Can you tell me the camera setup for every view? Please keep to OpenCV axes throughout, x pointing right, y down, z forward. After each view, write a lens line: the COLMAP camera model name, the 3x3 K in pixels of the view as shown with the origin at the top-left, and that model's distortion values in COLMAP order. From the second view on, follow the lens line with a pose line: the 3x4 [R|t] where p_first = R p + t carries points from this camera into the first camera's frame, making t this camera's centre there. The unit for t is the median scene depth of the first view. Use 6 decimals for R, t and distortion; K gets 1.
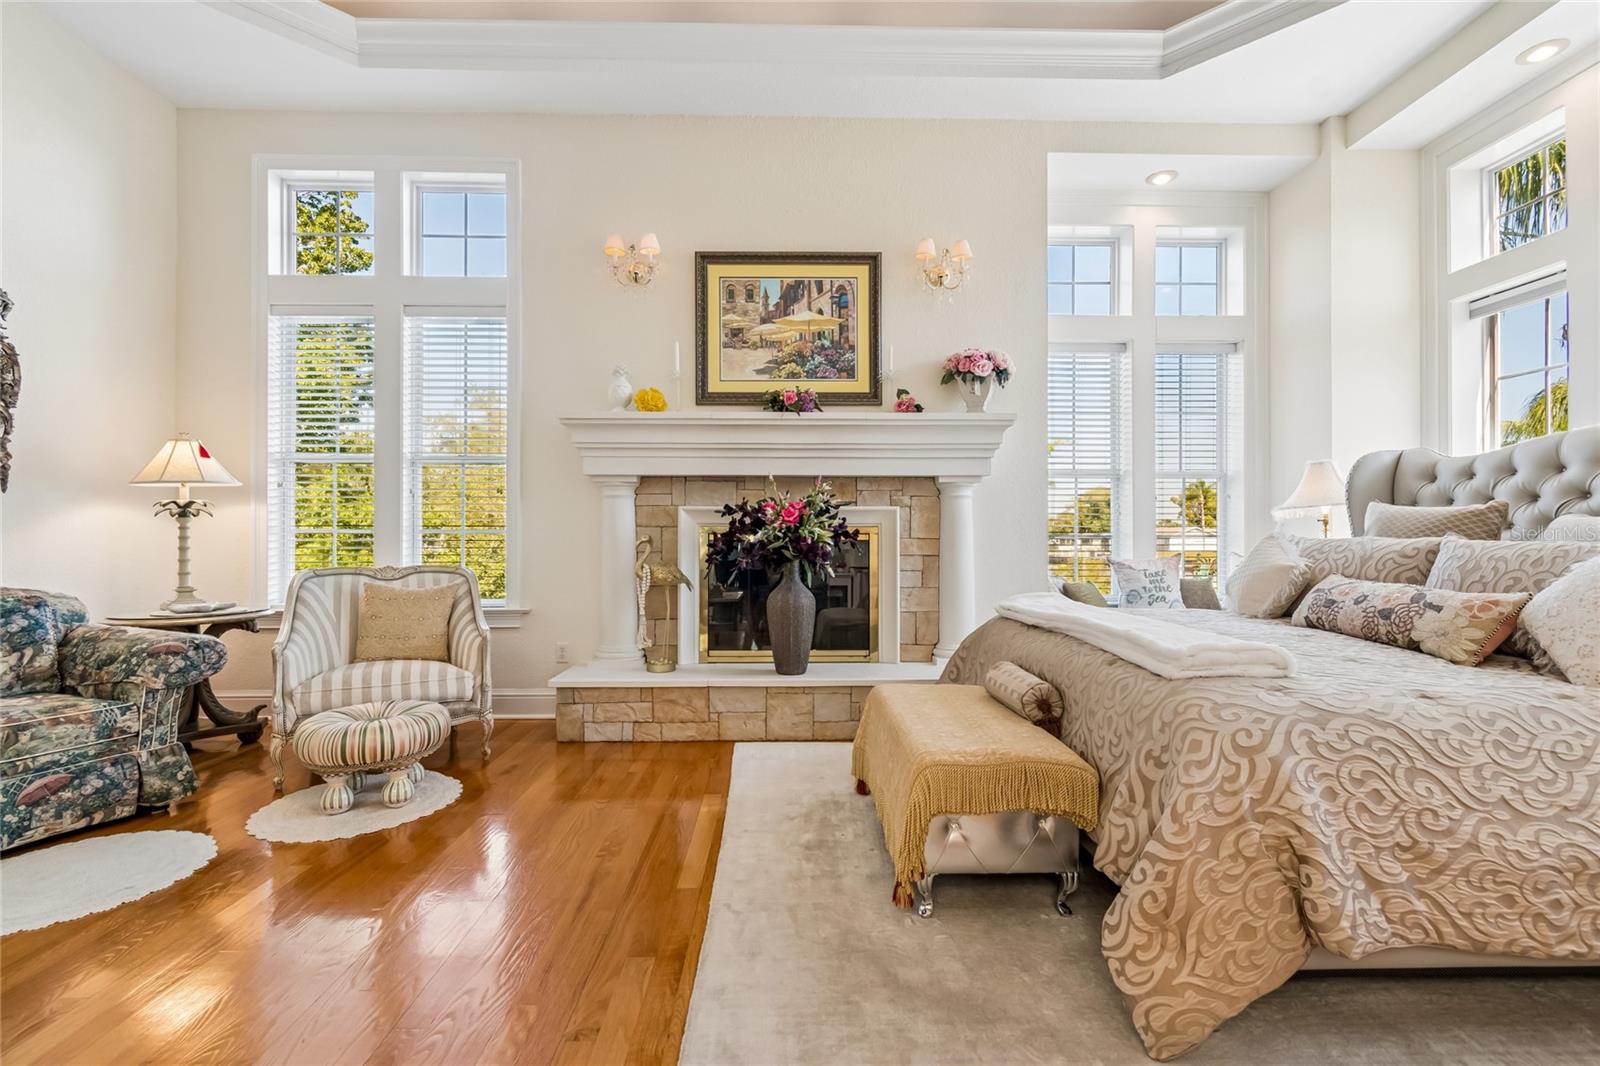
lens RADIAL K [[708.7, 0, 798.9], [0, 708.7, 536.4], [0, 0, 1]] dist [0.004324, -0.001867]
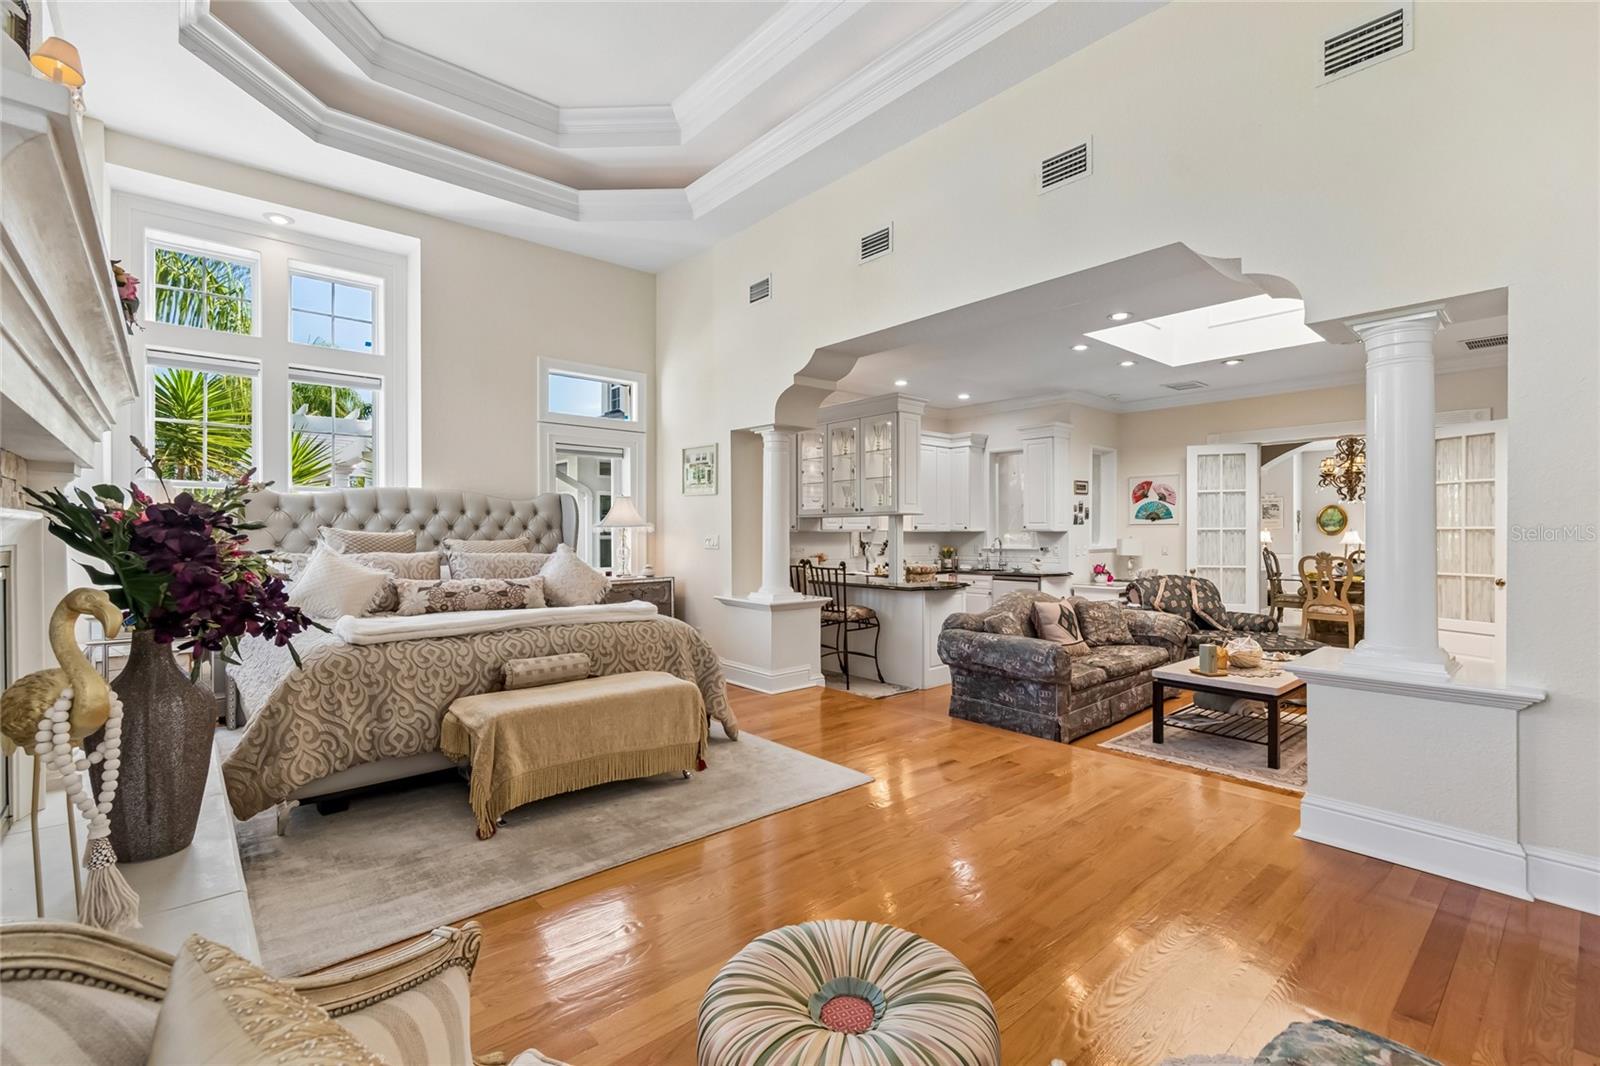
lens RADIAL K [[708.7, 0, 817.0], [0, 708.7, 534.9], [0, 0, 1]] dist [0.004324, -0.001867]
pose [[-0.650593, -0.000934, 0.759426, -0.643455], [-0.002665, 0.999996, -0.001053, -0.026040], [-0.759422, -0.002709, -0.650593, 0.905725]]
